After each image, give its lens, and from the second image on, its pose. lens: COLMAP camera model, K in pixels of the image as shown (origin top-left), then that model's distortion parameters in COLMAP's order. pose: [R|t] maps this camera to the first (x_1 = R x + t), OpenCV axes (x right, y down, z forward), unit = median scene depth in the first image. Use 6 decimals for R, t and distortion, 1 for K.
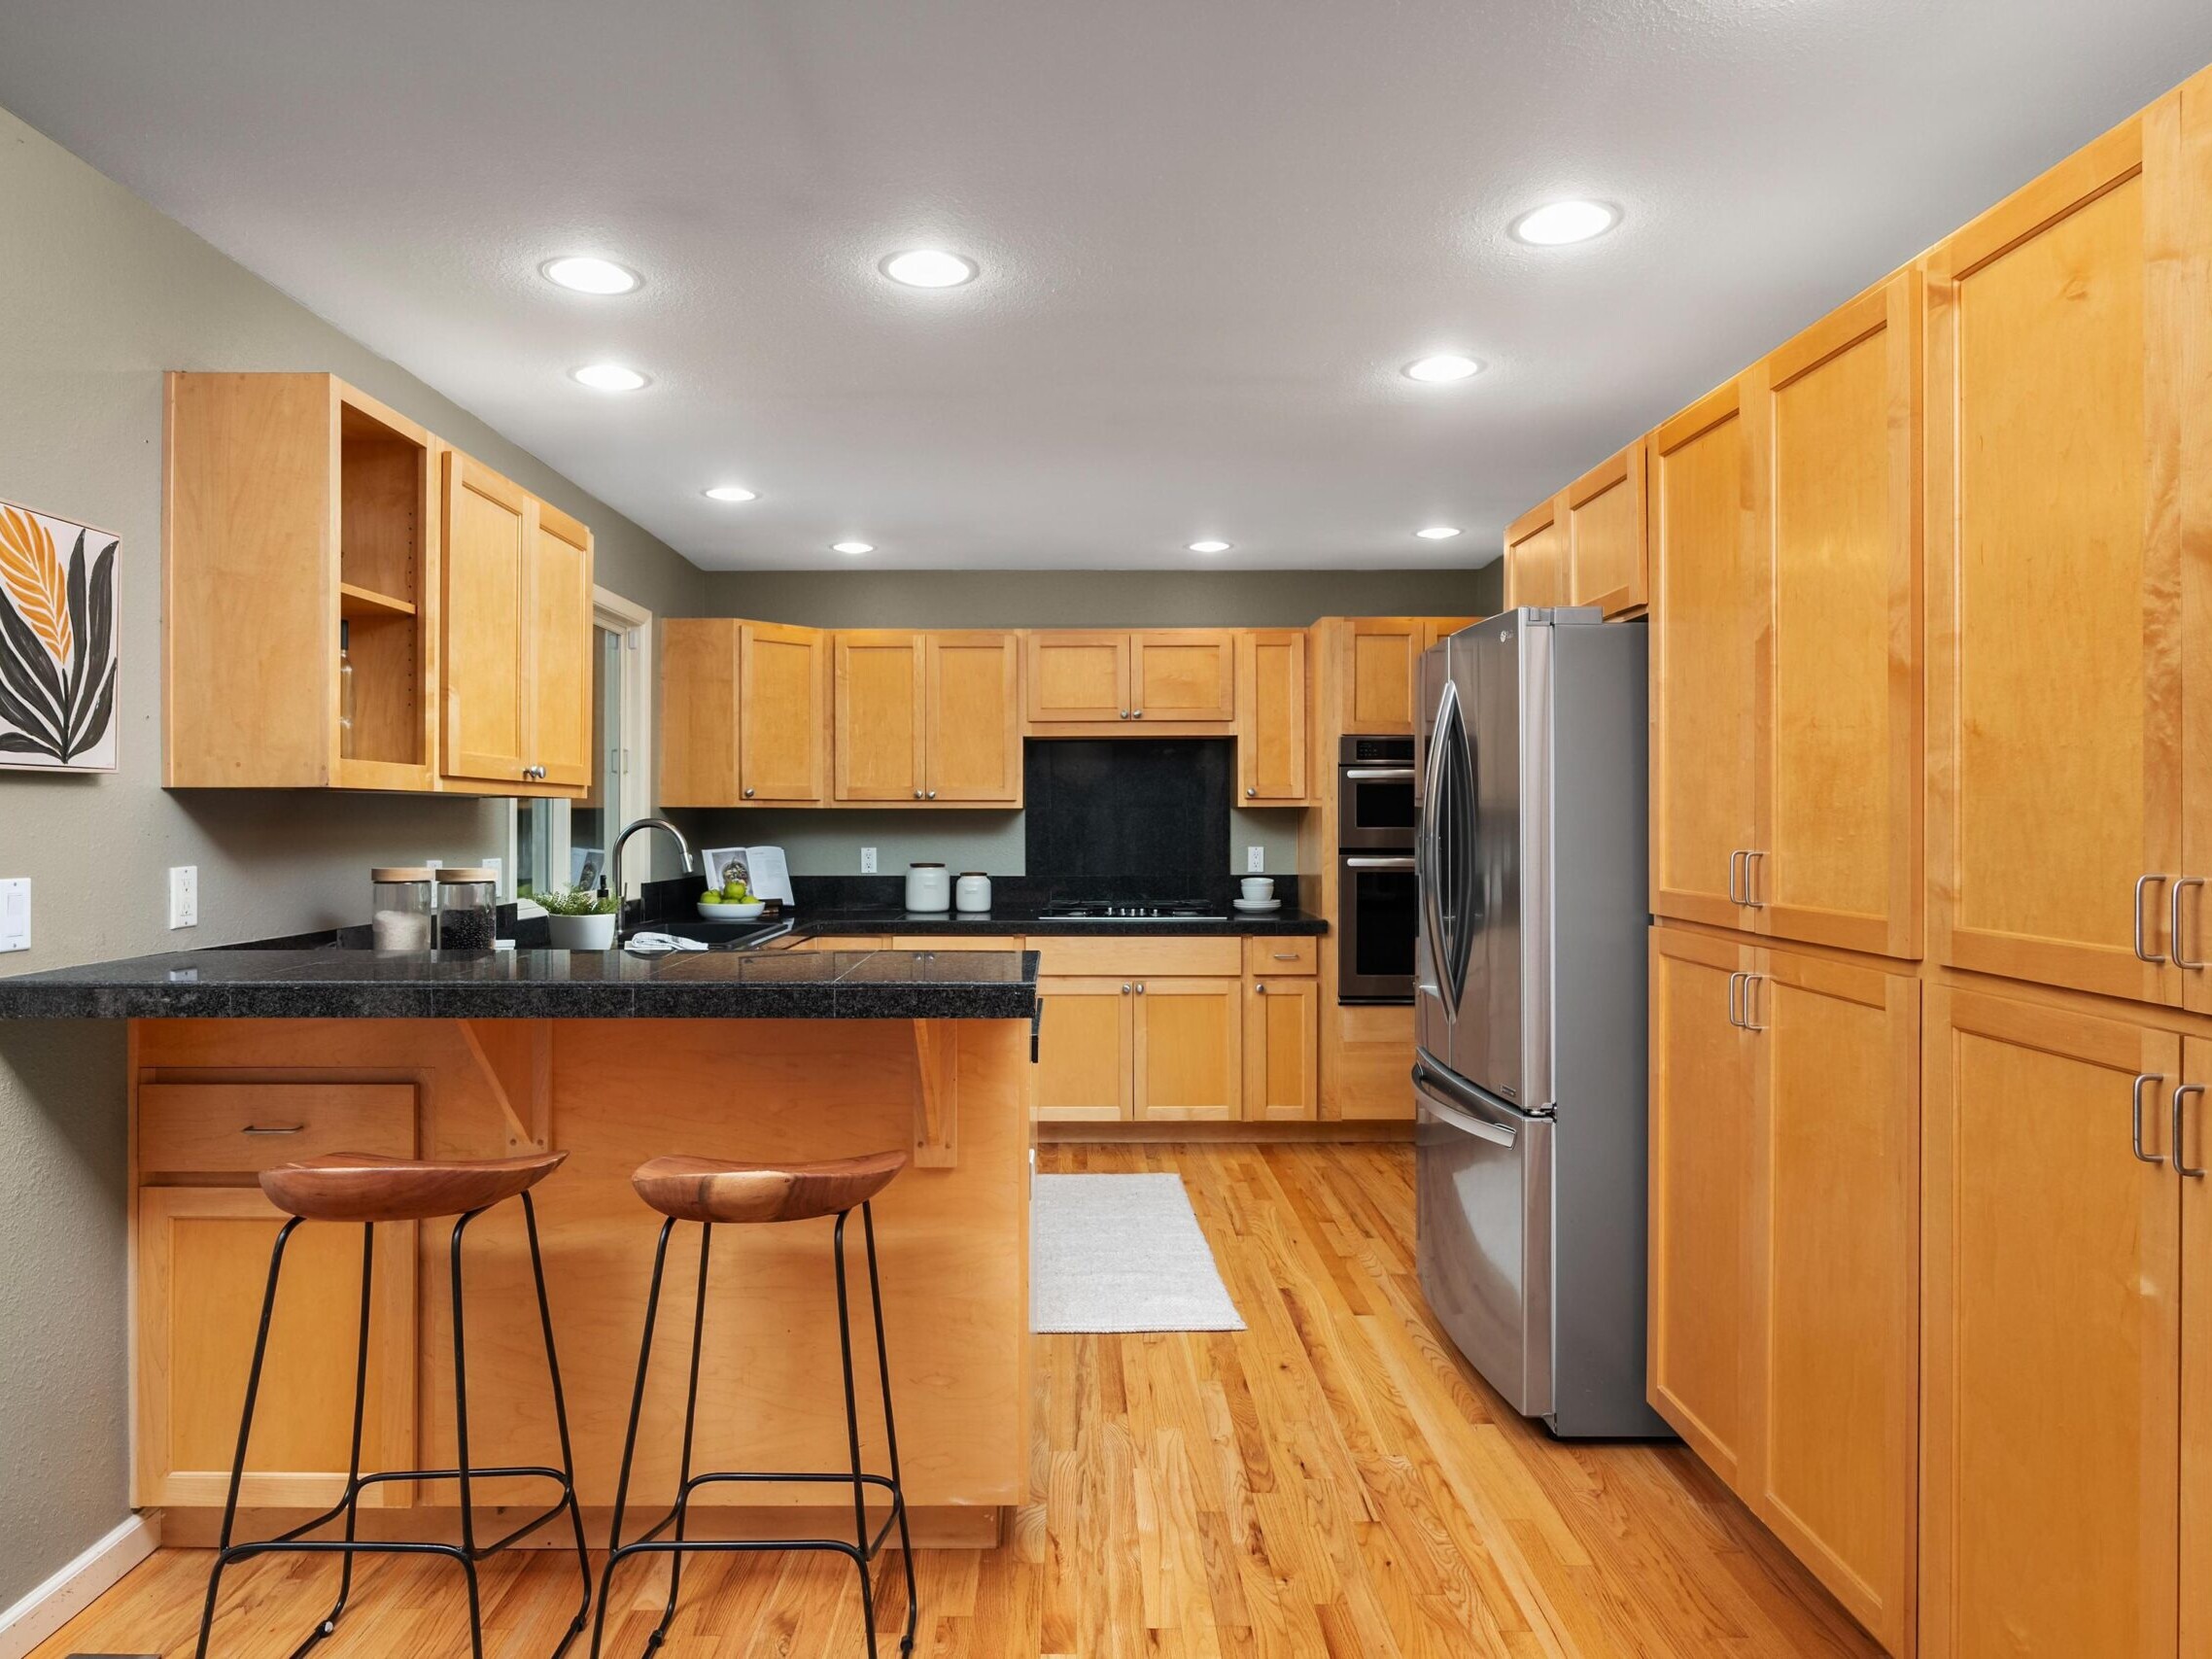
lens RADIAL K [[1354.8, 0, 1106.0], [0, 1354.8, 829.5], [0, 0, 1]] dist [-0.007960, 0.000639]
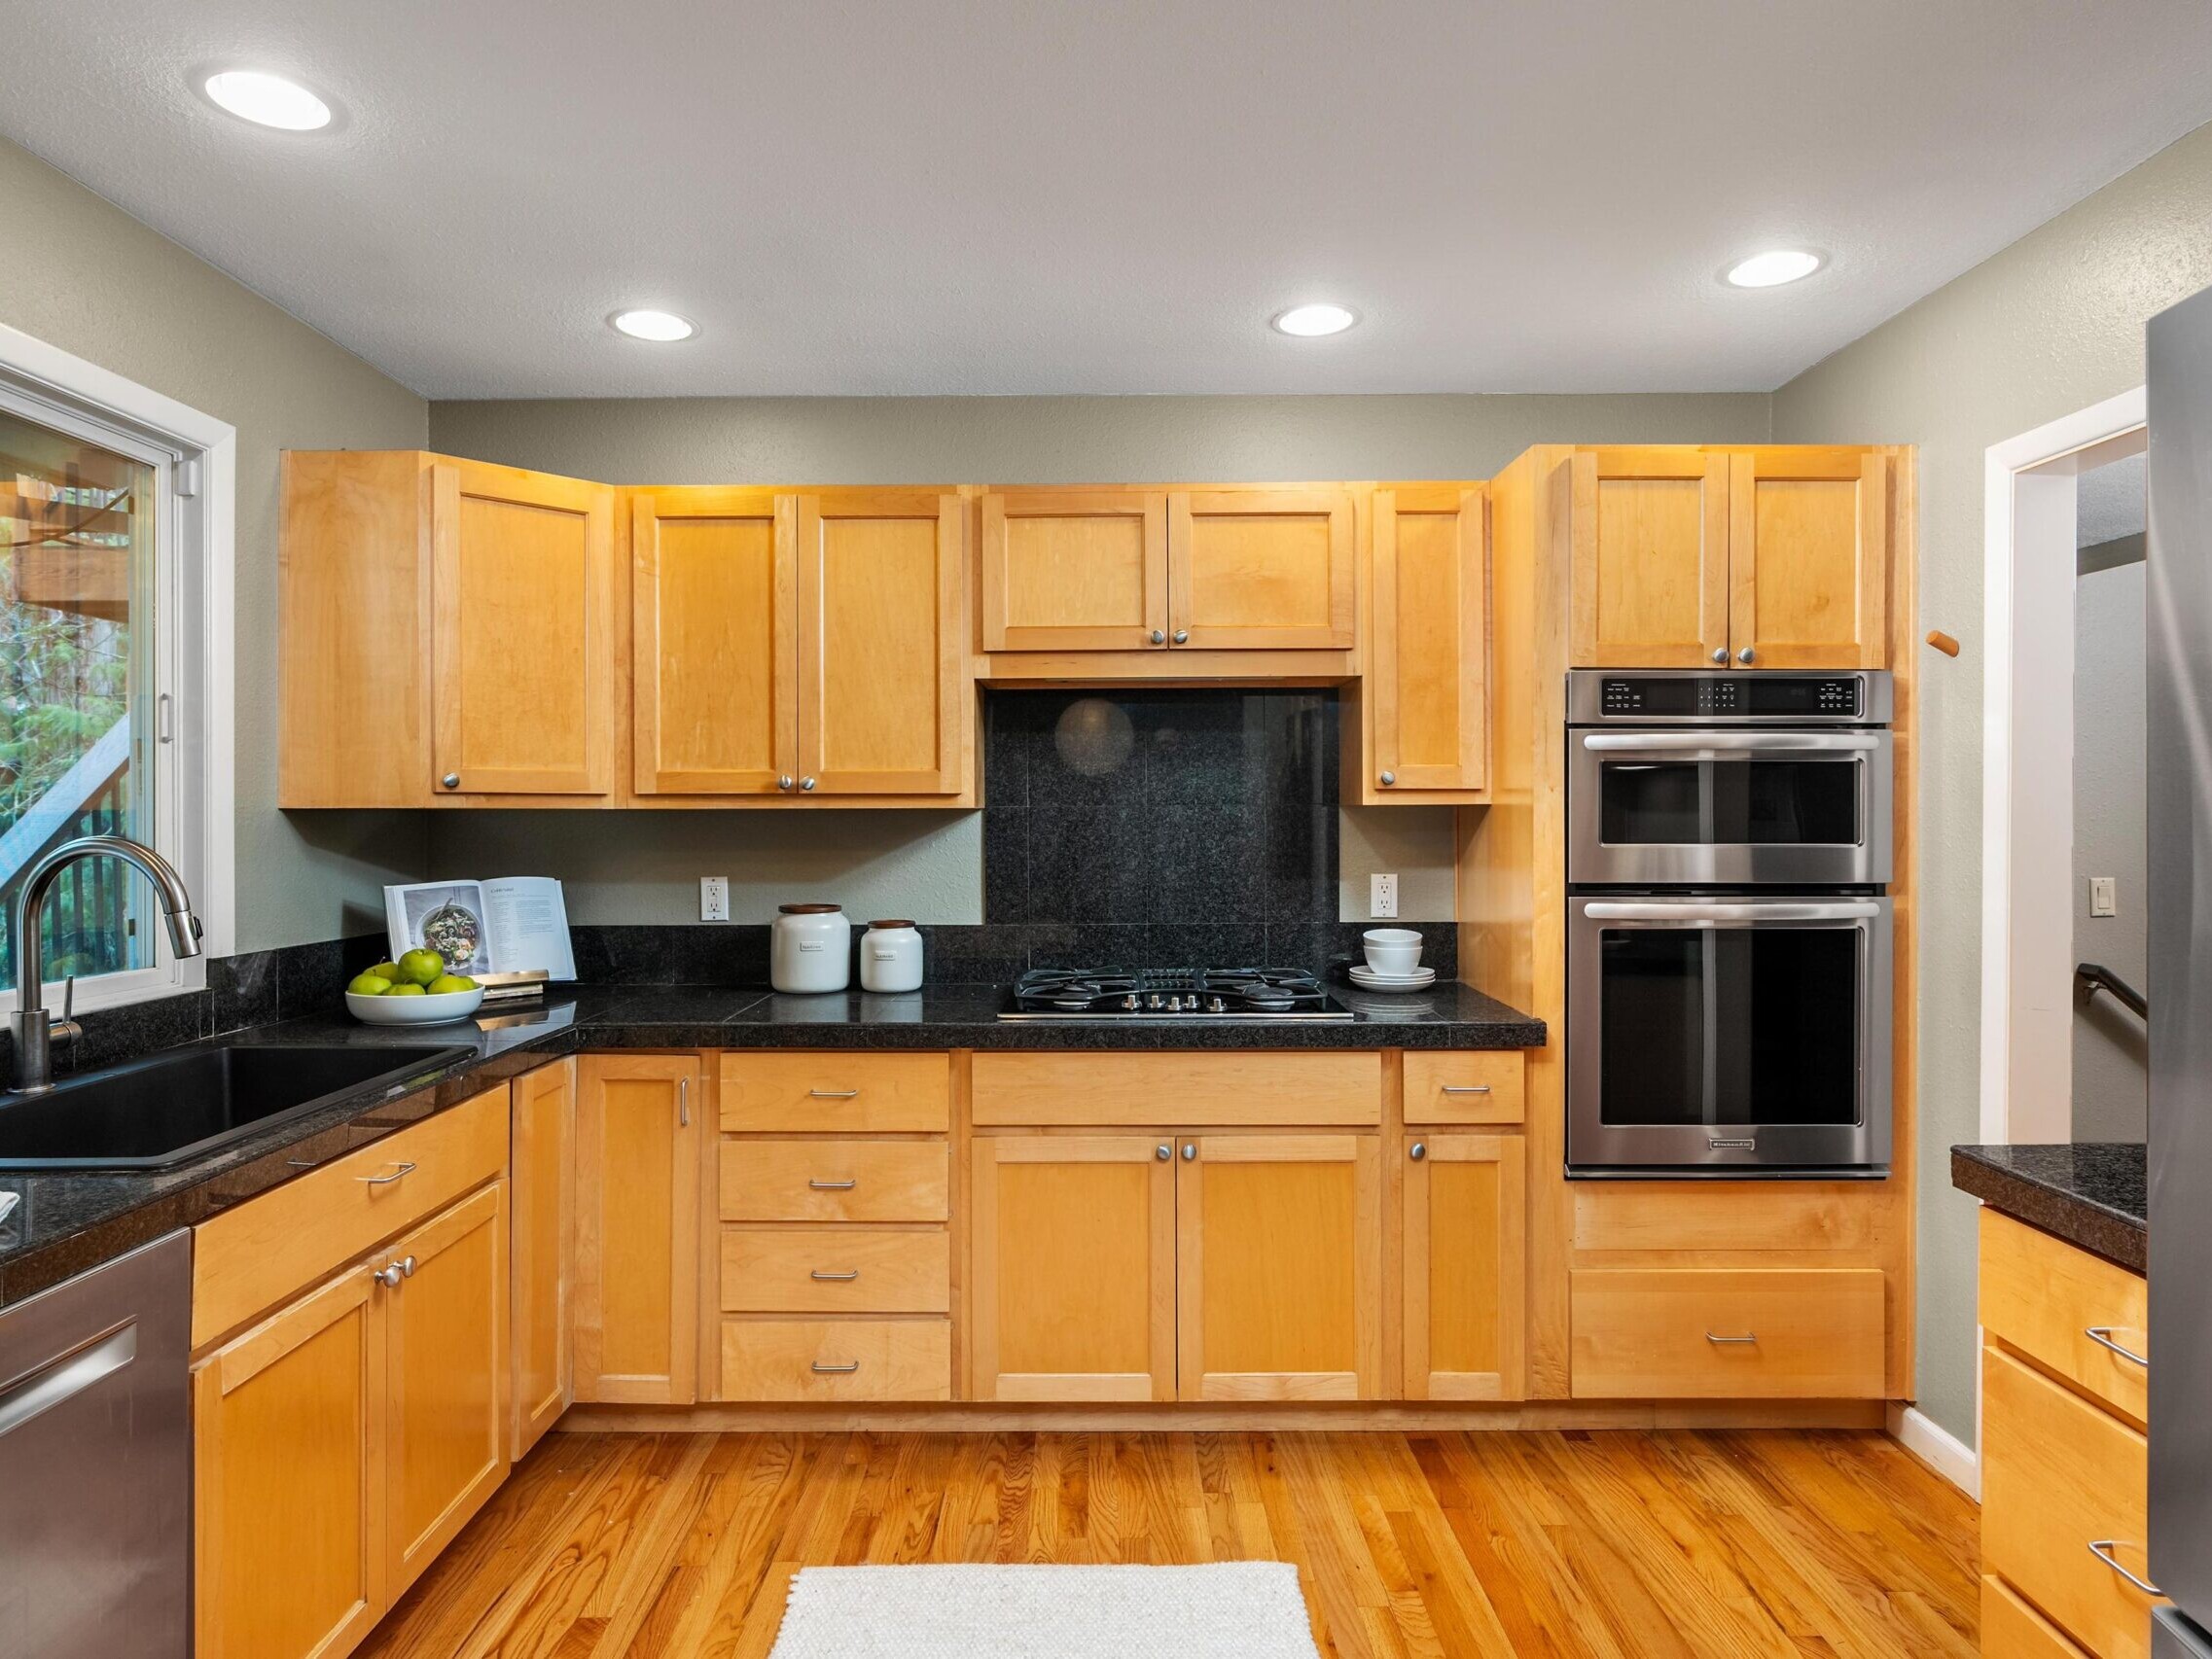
lens RADIAL K [[1354.6, 0, 1106.0], [0, 1354.6, 829.5], [0, 0, 1]] dist [-0.007960, 0.000639]
pose [[0.999860, -0.001959, -0.016608, 0.001726], [0.002055, 0.999981, 0.005761, -0.010373], [0.016596, -0.005794, 0.999845, 0.460793]]
